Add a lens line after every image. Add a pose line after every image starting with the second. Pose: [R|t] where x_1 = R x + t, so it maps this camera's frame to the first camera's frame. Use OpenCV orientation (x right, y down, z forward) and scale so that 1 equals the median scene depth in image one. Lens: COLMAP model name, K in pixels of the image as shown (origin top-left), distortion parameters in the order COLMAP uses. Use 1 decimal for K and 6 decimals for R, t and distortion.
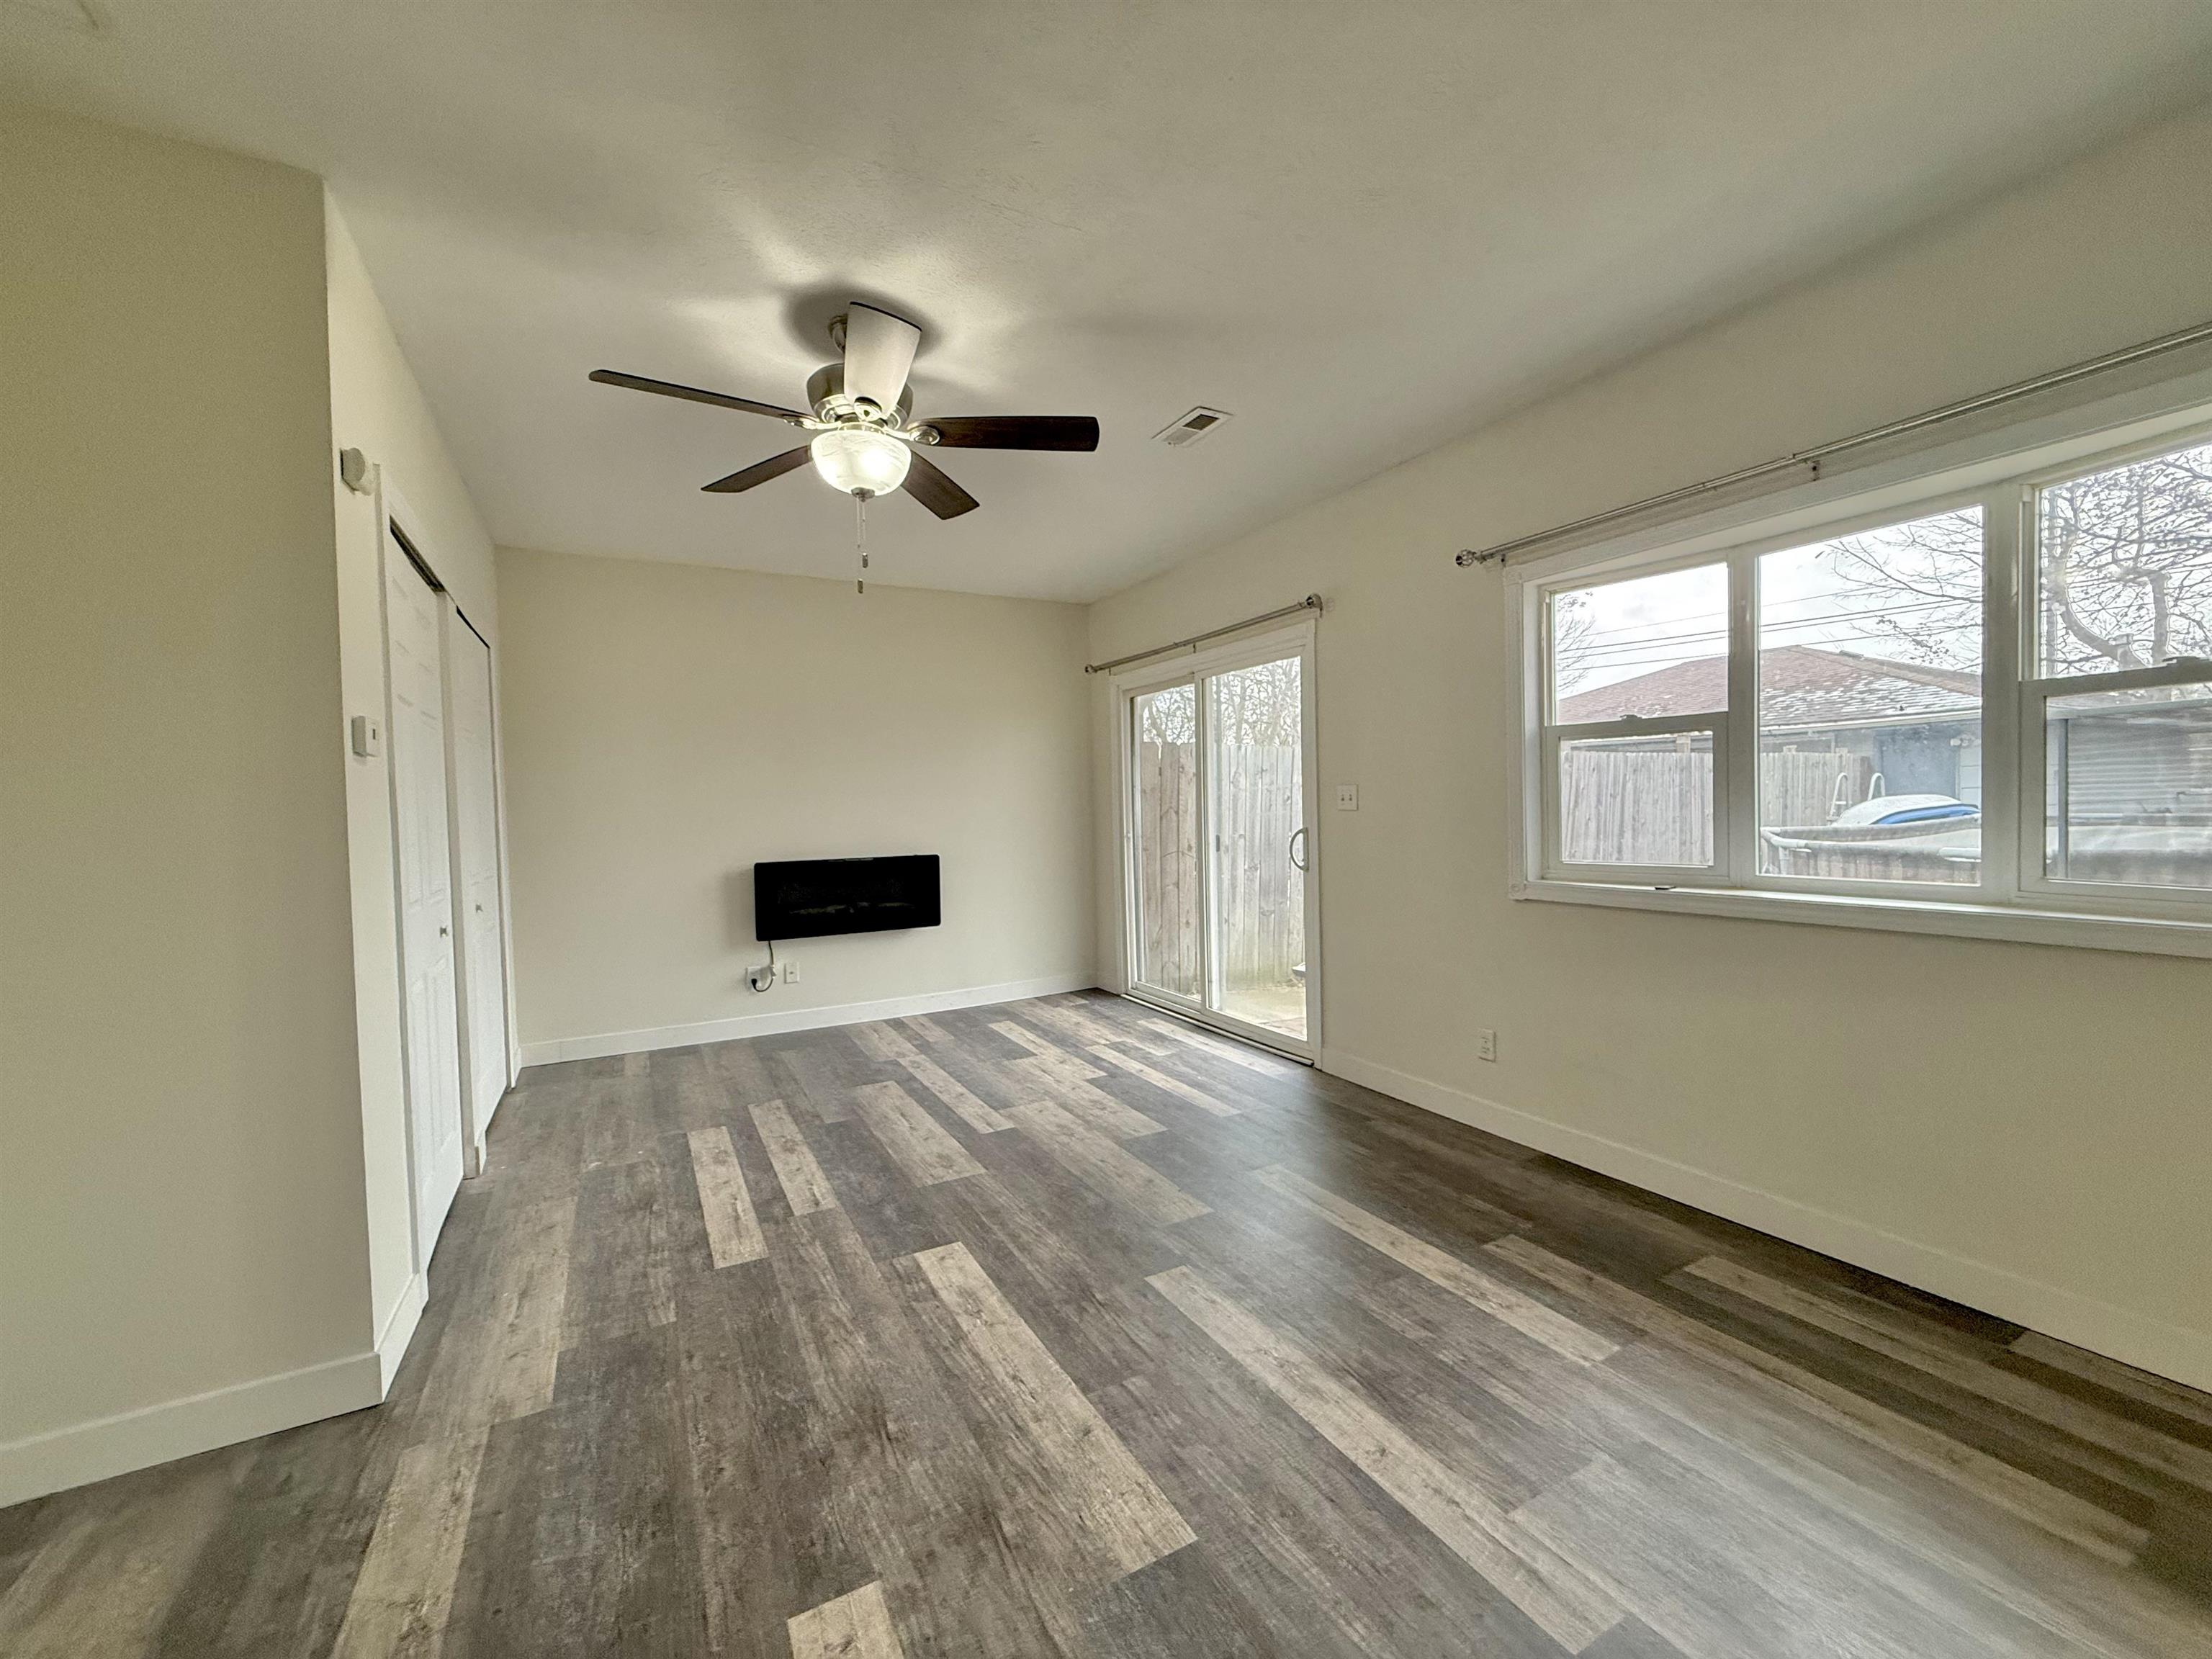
lens RADIAL K [[879.4, 0, 1105.8], [0, 879.4, 830.3], [0, 0, 1]] dist [-0.002164, 0.001158]
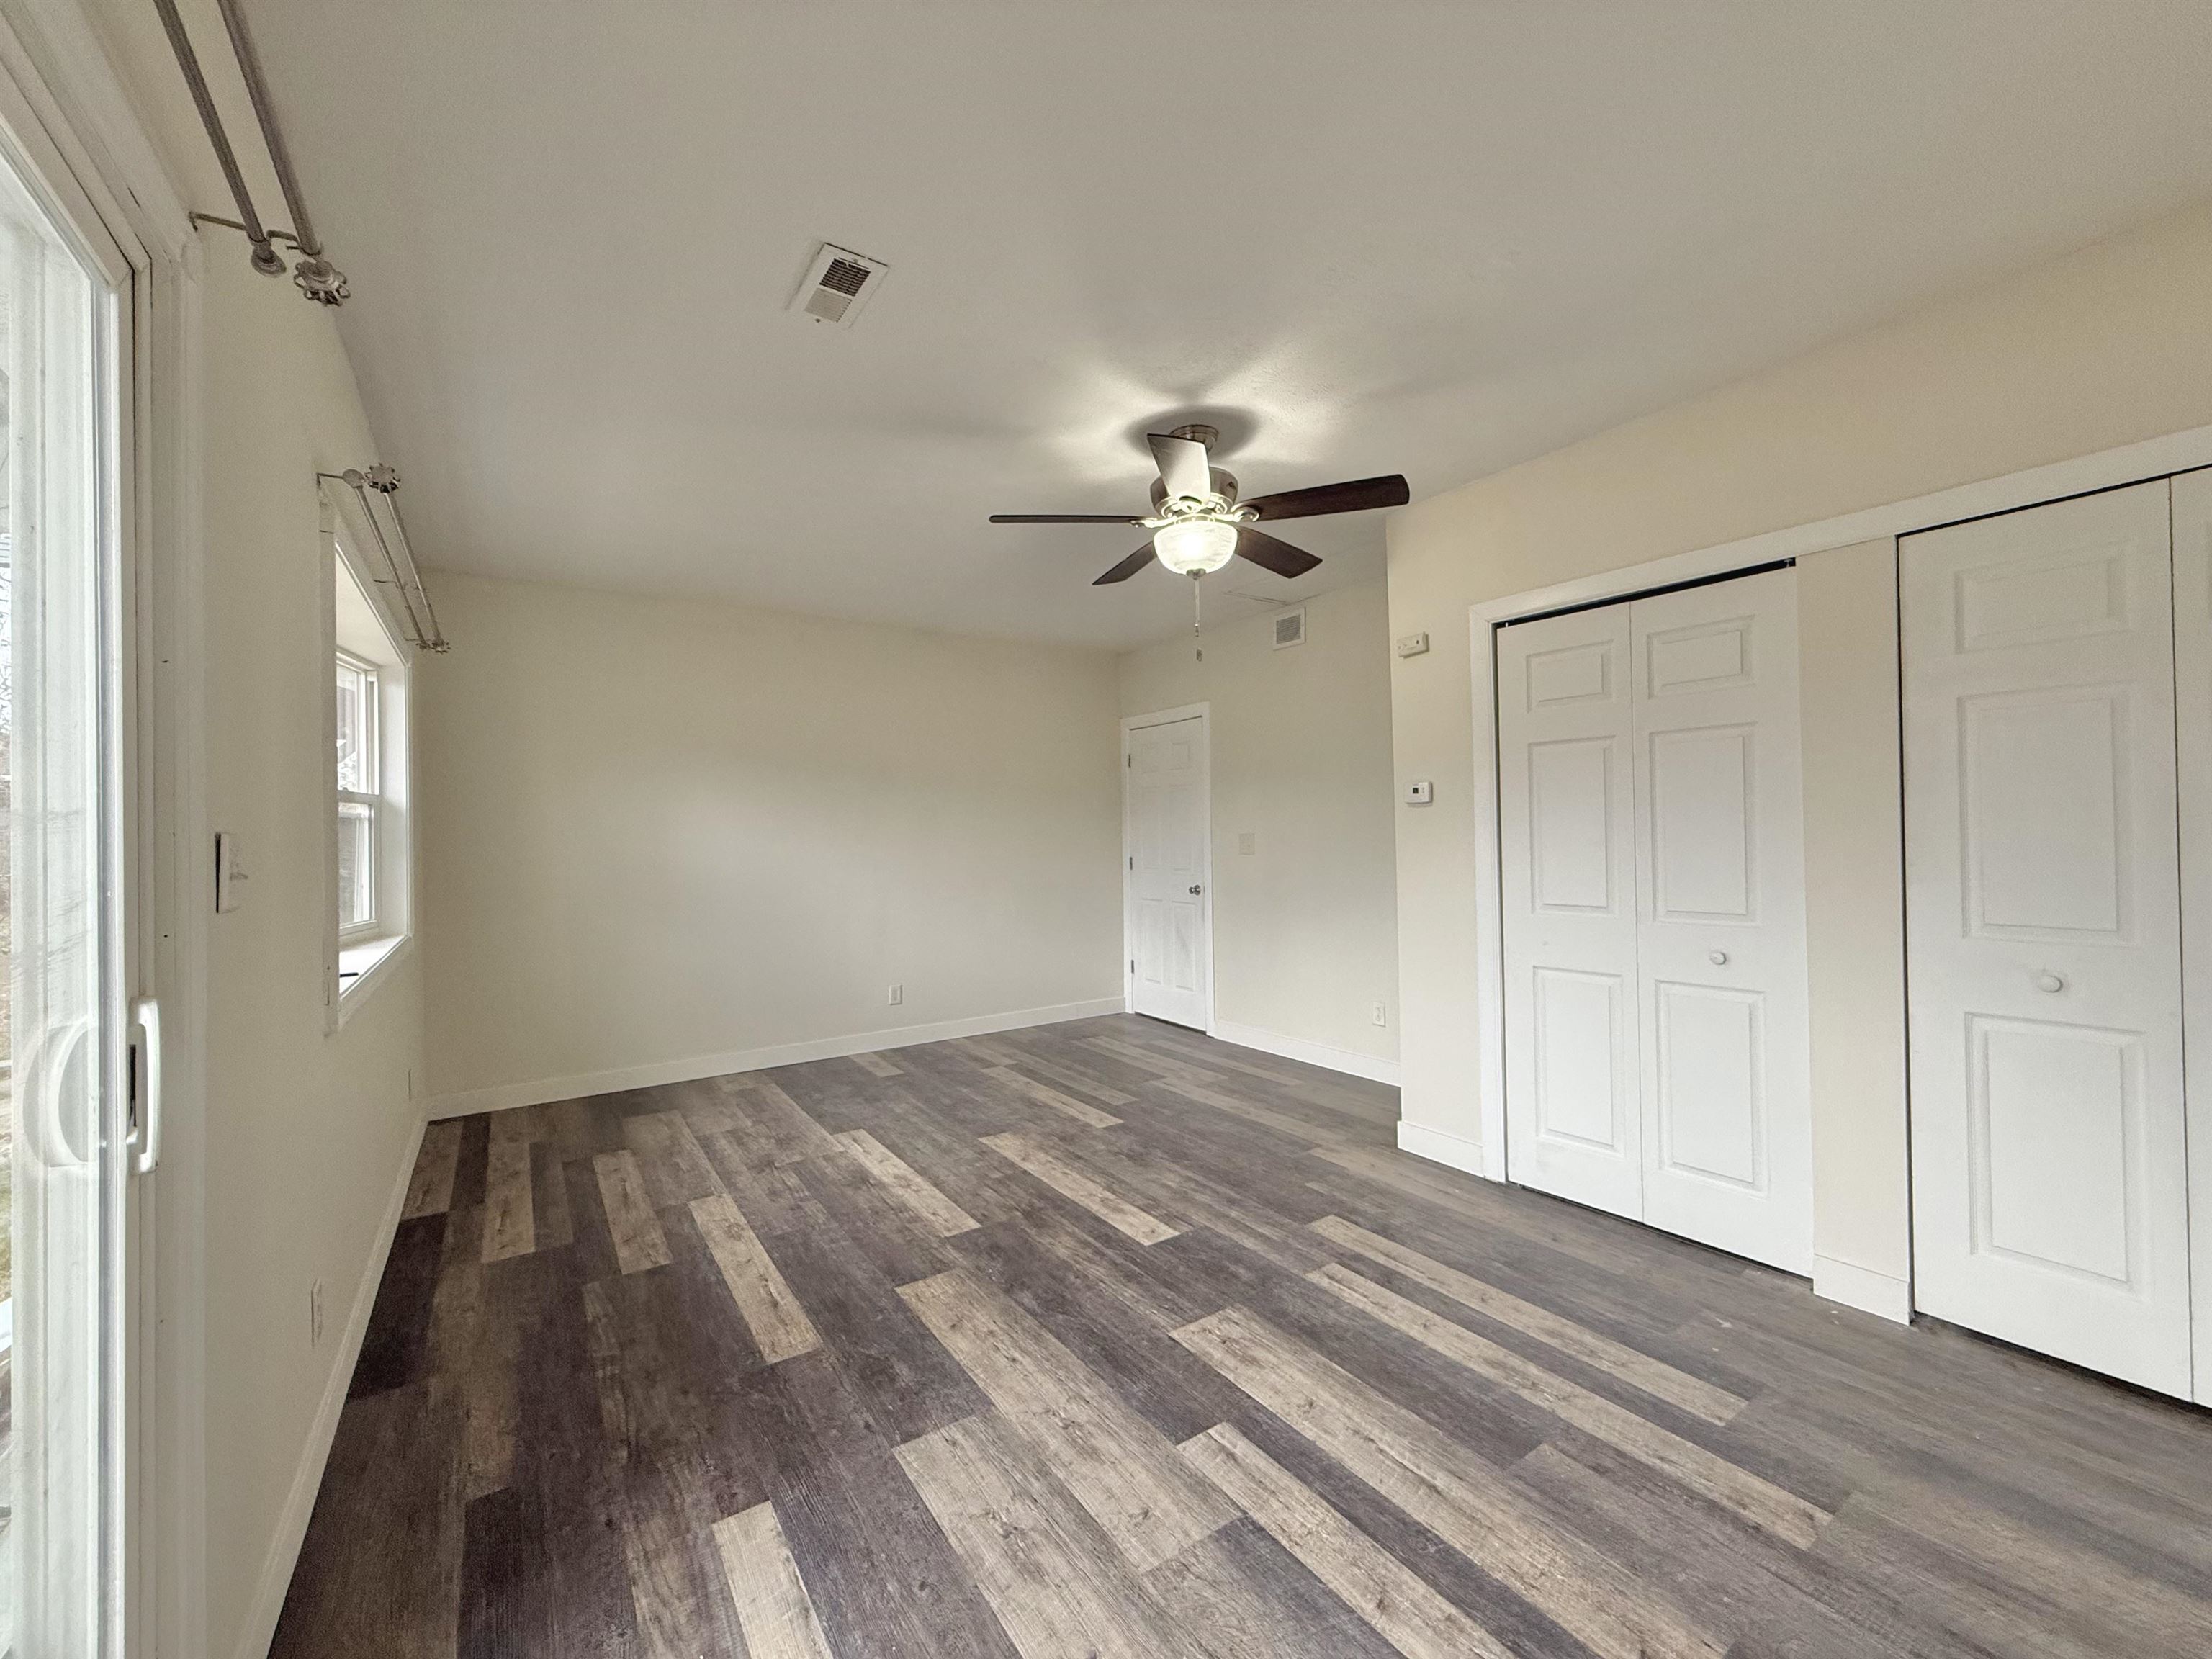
lens RADIAL K [[879.4, 0, 1112.6], [0, 879.4, 825.5], [0, 0, 1]] dist [-0.002164, 0.001158]
pose [[-0.993985, 0.039054, -0.102313, -0.033840], [0.037399, 0.999138, 0.018043, -0.075374], [0.102929, 0.014108, -0.994589, 2.134096]]
